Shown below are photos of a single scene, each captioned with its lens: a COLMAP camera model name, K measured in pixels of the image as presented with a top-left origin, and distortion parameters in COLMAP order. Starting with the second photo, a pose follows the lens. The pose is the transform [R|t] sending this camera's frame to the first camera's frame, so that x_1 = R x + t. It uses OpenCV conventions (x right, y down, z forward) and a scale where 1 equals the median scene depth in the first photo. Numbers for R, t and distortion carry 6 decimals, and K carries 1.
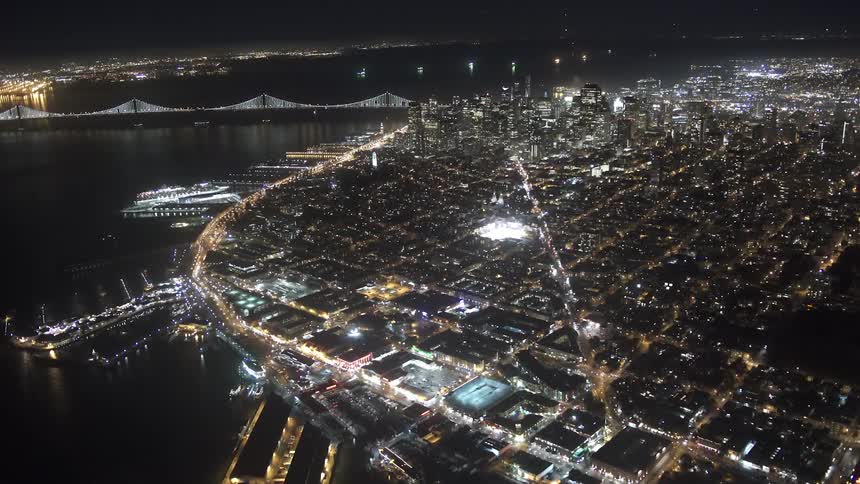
lens RADIAL K [[738.5, 0, 432.3], [0, 738.5, 241.2], [0, 0, 1]] dist [-0.065901, 0.007732]
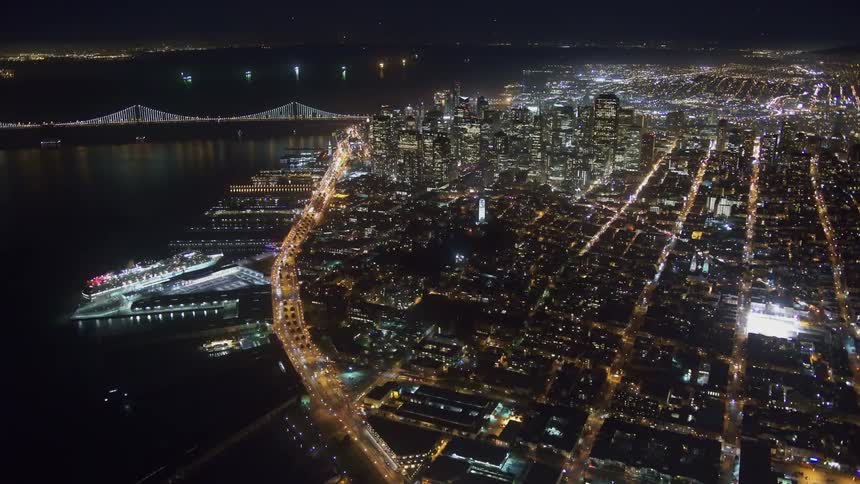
lens RADIAL K [[704.2, 0, 430.0], [0, 704.2, 242.0], [0, 0, 1]] dist [-0.089425, 0.095501]
pose [[0.954781, -0.060127, 0.291168, -0.192785], [0.058149, 0.998188, 0.015449, -0.057296], [-0.291570, 0.002181, 0.956547, 0.242653]]
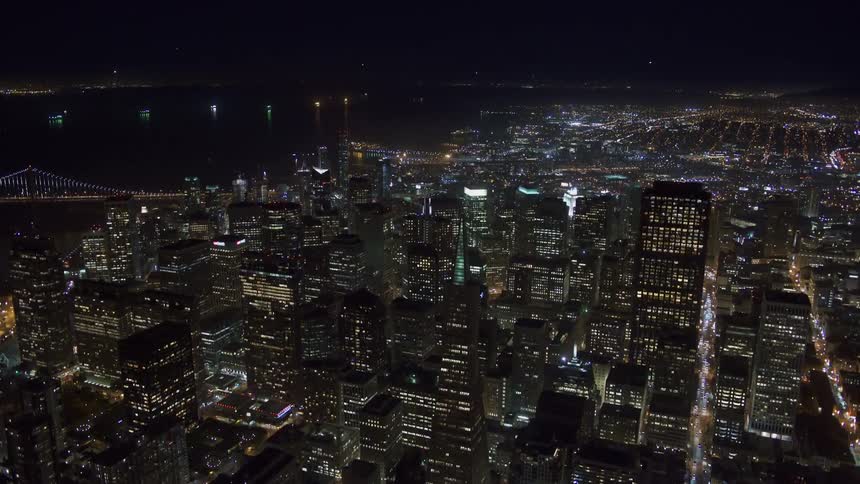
lens RADIAL K [[704.2, 0, 430.0], [0, 704.2, 242.0], [0, 0, 1]] dist [-0.089425, 0.095501]
pose [[0.938956, -0.044053, 0.341206, 0.026322], [0.060282, 0.997492, -0.037103, -0.158421], [-0.338716, 0.055407, 0.939256, 0.660696]]
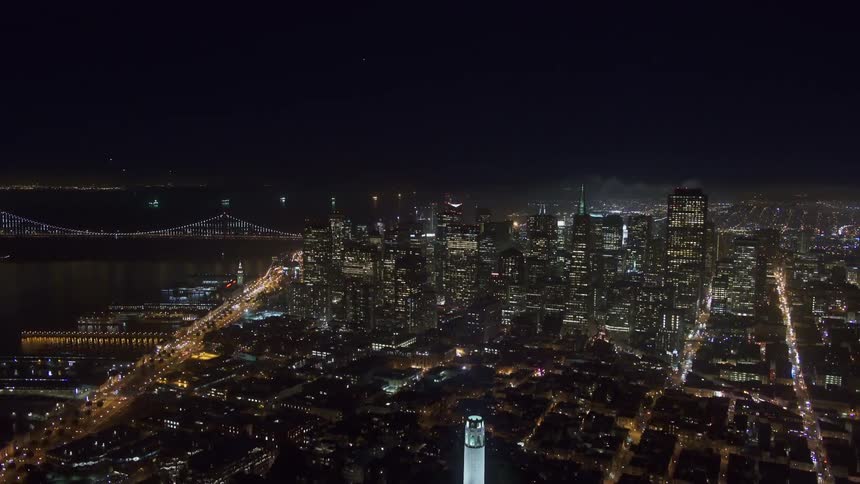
lens RADIAL K [[704.2, 0, 430.0], [0, 704.2, 242.0], [0, 0, 1]] dist [-0.089425, 0.095501]
pose [[0.955429, 0.013721, 0.294903, -0.086186], [0.042612, 0.982050, -0.183745, -0.080615], [-0.292130, 0.188121, 0.937694, 0.510045]]
